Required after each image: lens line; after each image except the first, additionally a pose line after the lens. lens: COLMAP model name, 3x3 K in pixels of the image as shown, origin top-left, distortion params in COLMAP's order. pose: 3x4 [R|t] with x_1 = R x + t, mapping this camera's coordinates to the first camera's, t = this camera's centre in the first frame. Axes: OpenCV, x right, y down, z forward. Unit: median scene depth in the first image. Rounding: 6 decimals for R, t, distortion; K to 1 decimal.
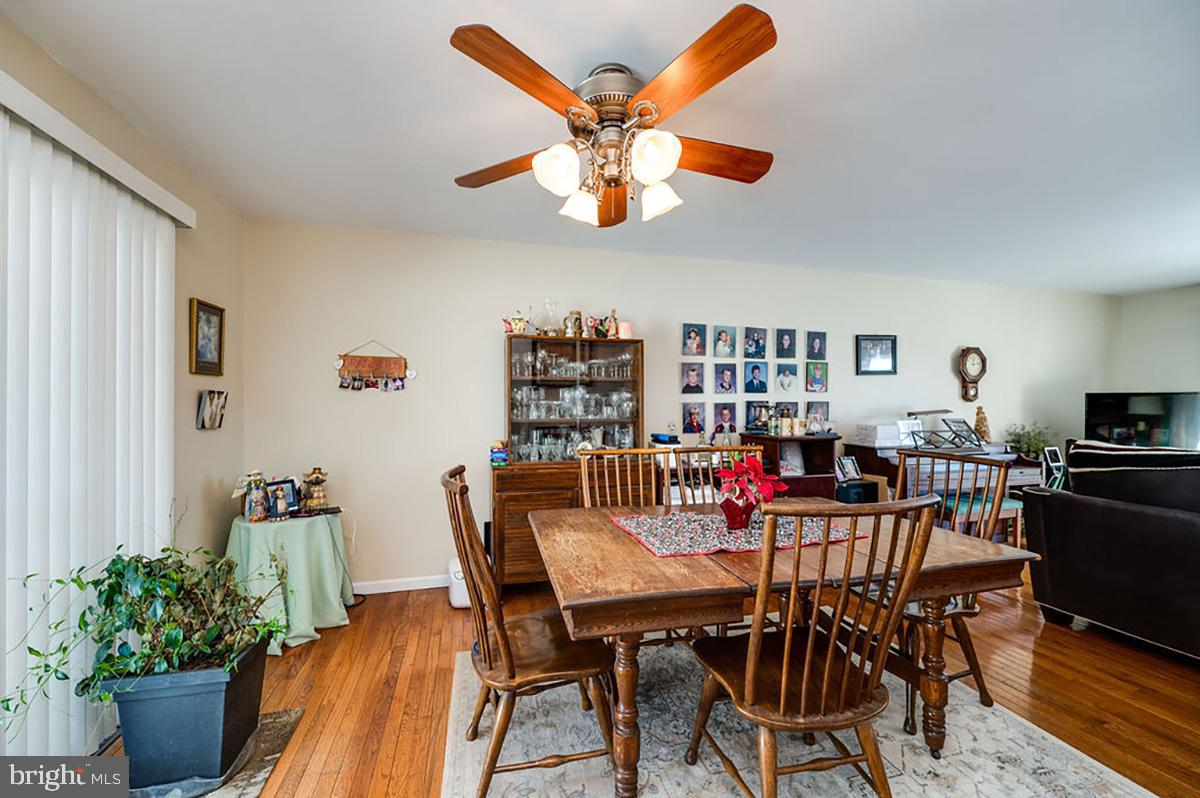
lens RADIAL K [[473.2, 0, 603.7], [0, 473.2, 403.8], [0, 0, 1]] dist [-0.000172, -0.000179]
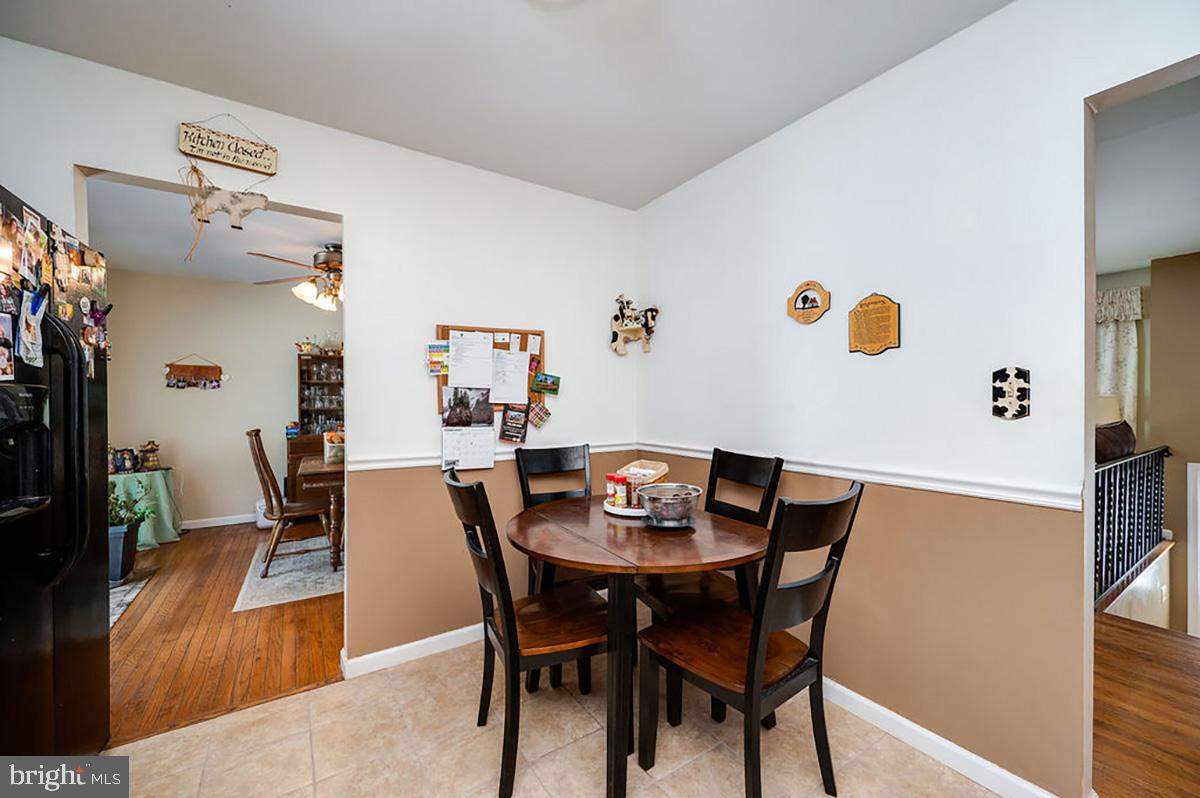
lens RADIAL K [[473.2, 0, 603.7], [0, 473.2, 403.8], [0, 0, 1]] dist [-0.000172, -0.000179]
pose [[0.956469, -0.004667, 0.291798, 0.253474], [0.000924, 0.999916, 0.012964, -0.000118], [-0.291834, -0.012130, 0.956392, -0.659503]]
